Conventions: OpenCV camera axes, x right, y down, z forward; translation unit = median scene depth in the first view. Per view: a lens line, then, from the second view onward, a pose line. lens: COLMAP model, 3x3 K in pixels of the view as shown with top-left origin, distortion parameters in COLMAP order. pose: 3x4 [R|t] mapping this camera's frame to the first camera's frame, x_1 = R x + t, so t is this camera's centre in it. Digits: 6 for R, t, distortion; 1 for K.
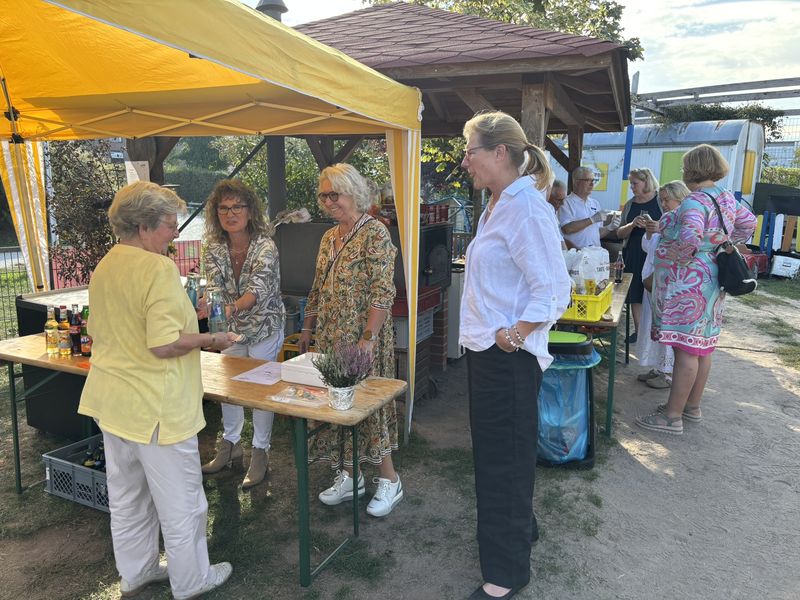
lens RADIAL K [[596.9, 0, 400.0], [0, 596.9, 300.0], [0, 0, 1]] dist [-0.002352, -0.007596]
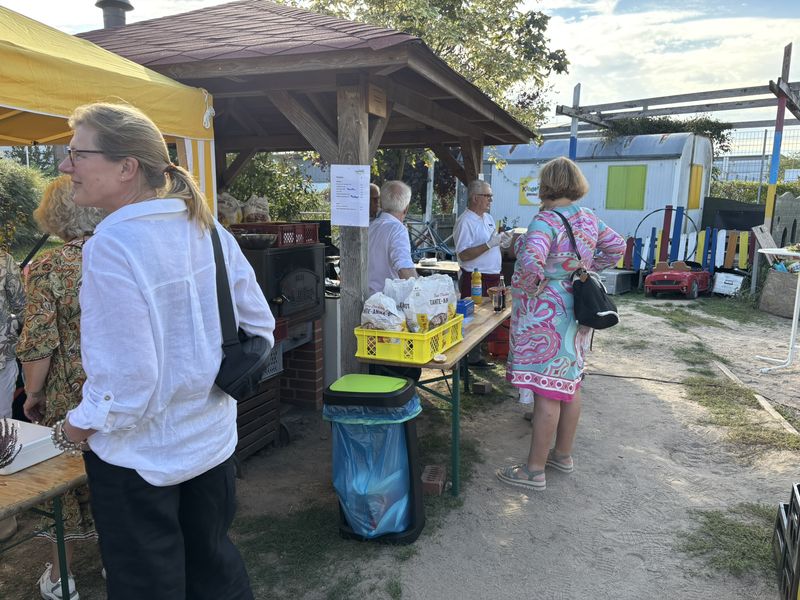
lens RADIAL K [[610.2, 0, 400.0], [0, 610.2, 300.0], [0, 0, 1]] dist [0.007633, 0.005133]
pose [[0.998927, -0.009367, 0.045353, 0.214003], [0.010611, 0.999572, -0.027248, -0.026351], [-0.045079, 0.027700, 0.998599, 0.110946]]
